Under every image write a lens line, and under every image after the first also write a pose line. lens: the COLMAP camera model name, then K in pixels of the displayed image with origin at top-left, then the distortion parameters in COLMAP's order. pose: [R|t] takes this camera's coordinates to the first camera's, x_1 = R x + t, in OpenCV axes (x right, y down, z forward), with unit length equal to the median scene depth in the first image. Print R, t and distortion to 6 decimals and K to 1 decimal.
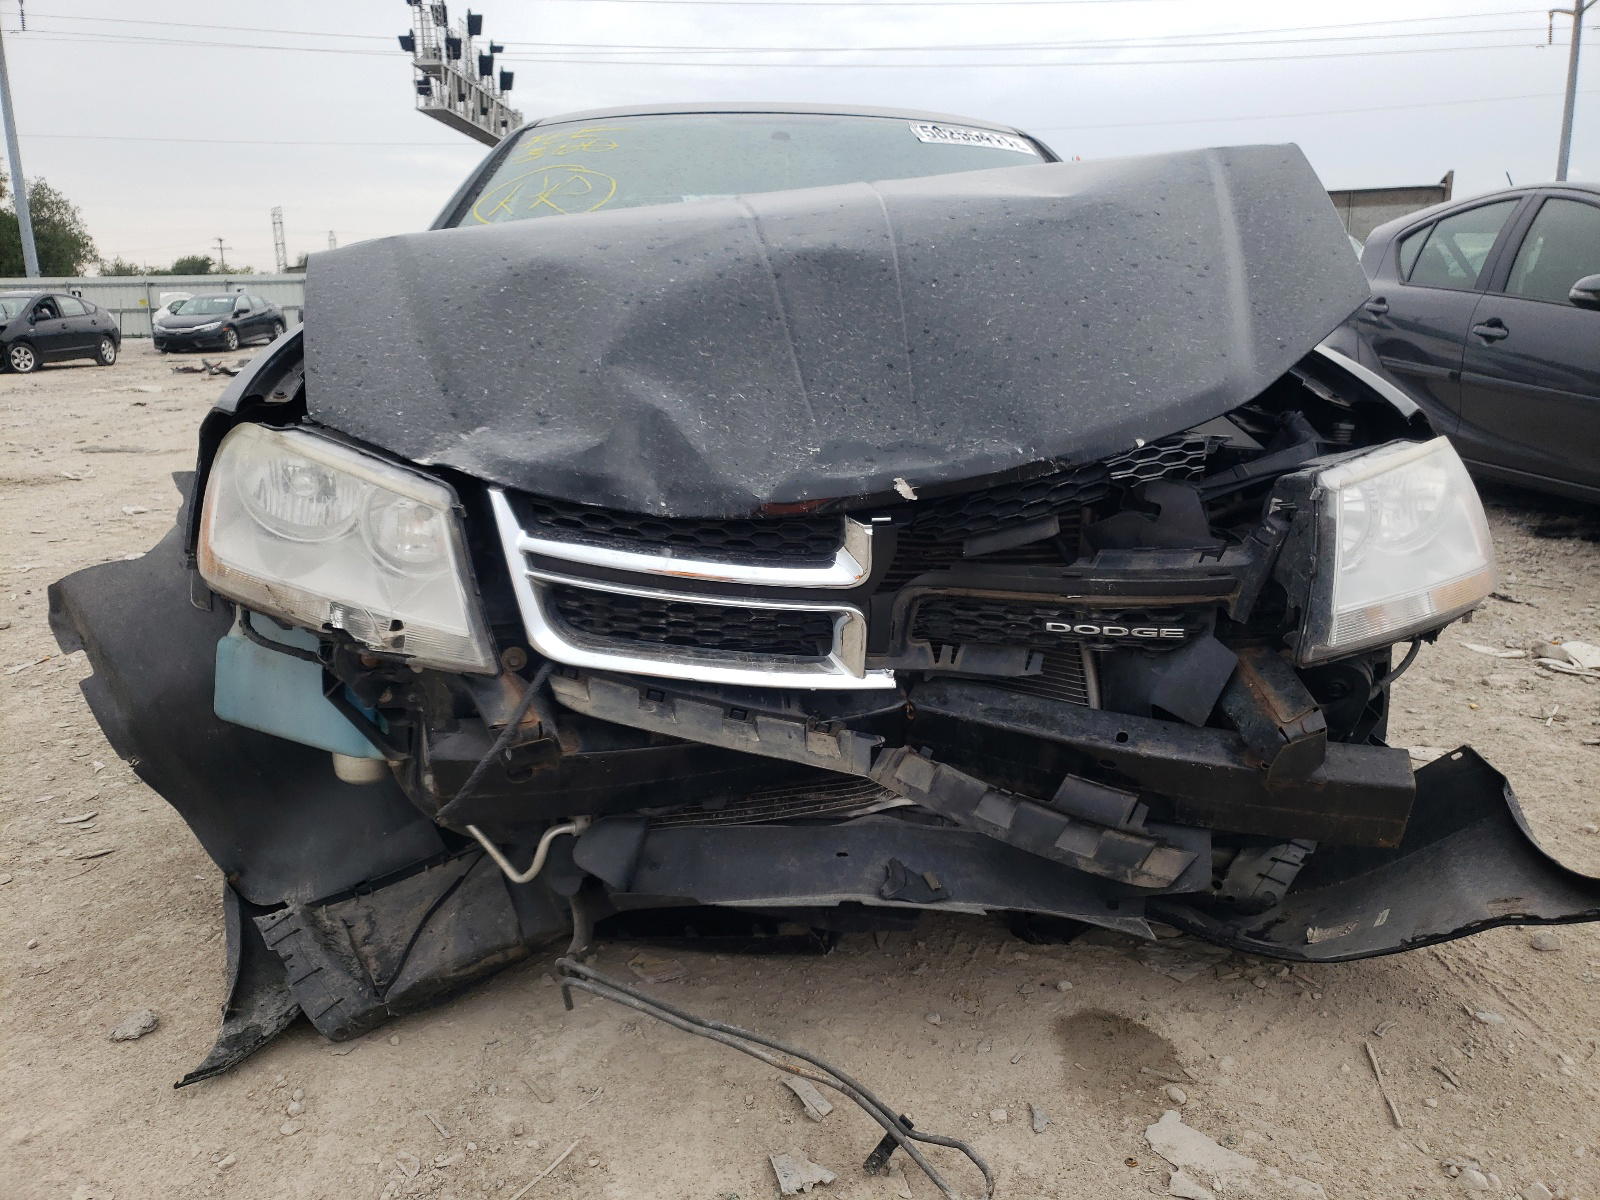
lens RADIAL K [[1218.9, 0, 801.6], [0, 1218.9, 595.0], [0, 0, 1]] dist [0.032655, -0.009519]
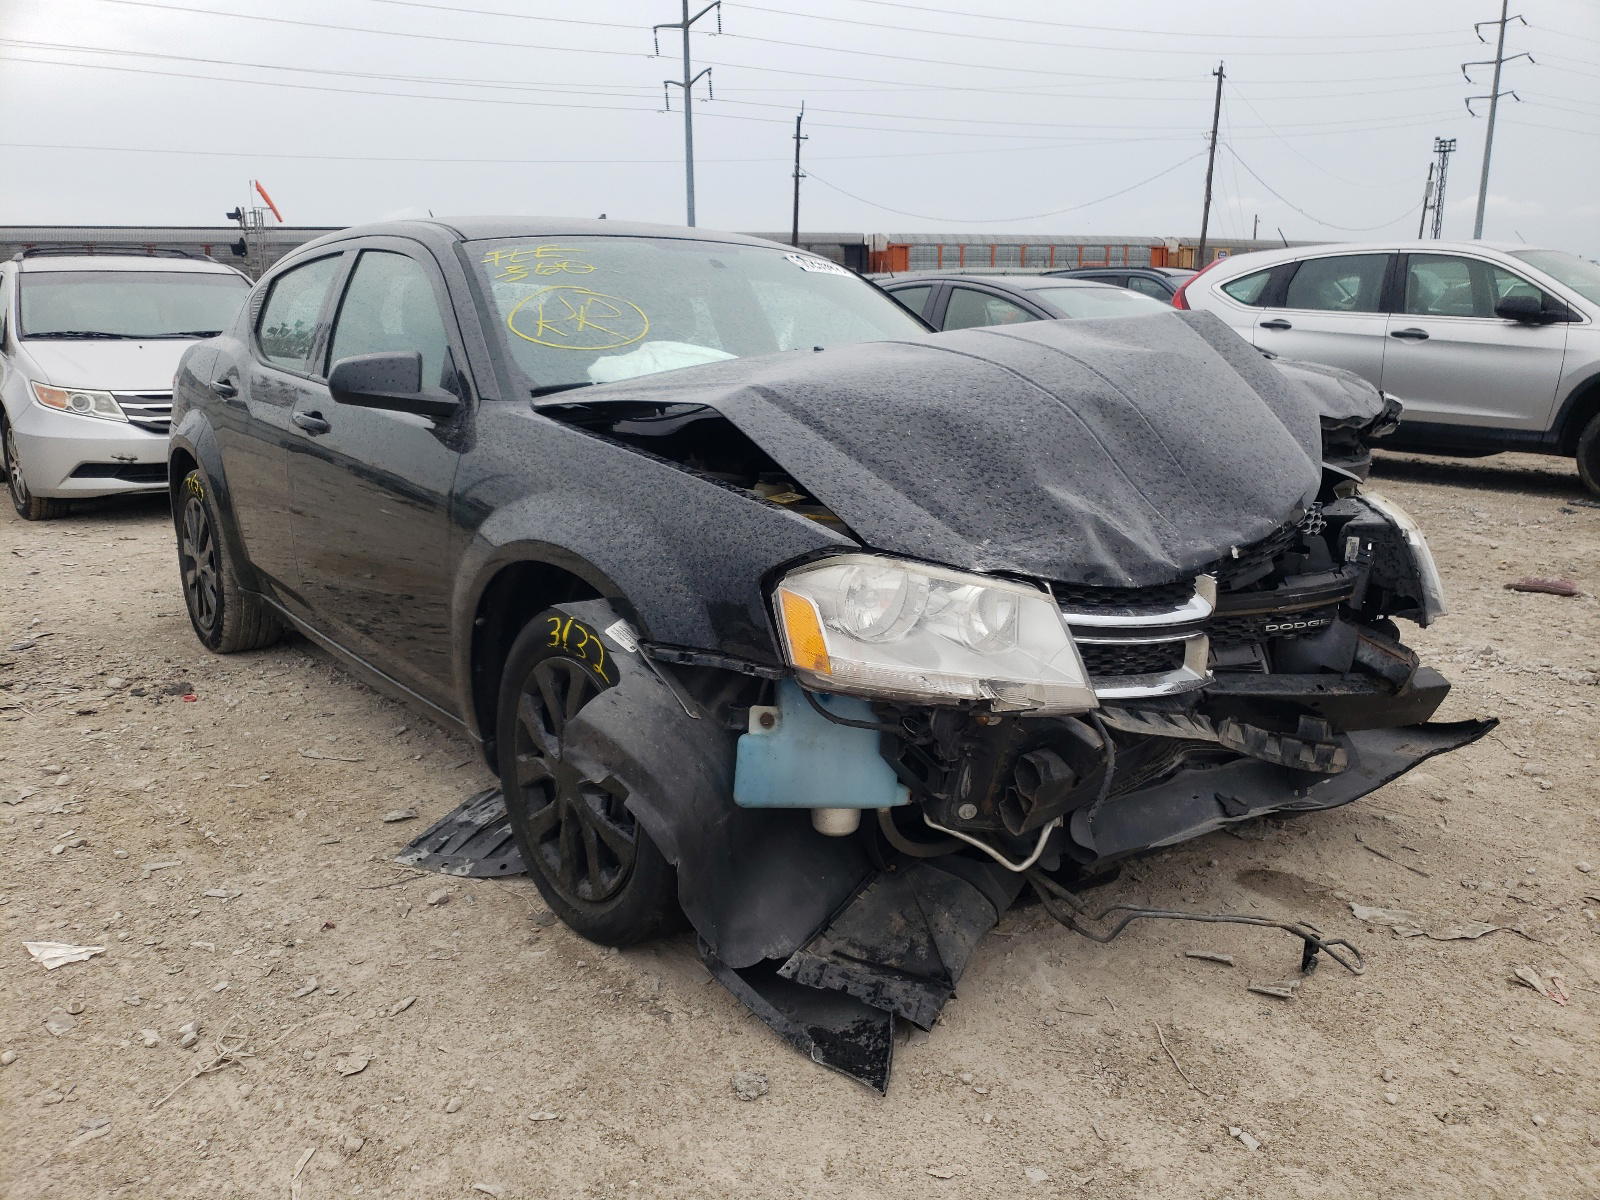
lens RADIAL K [[1218.9, 0, 799.6], [0, 1218.9, 610.6], [0, 0, 1]] dist [0.032655, -0.009519]
pose [[0.820410, -0.127608, 0.557354, -1.223639], [0.132504, 0.990673, 0.031774, -0.132637], [-0.556210, 0.047784, 0.829667, 0.002576]]
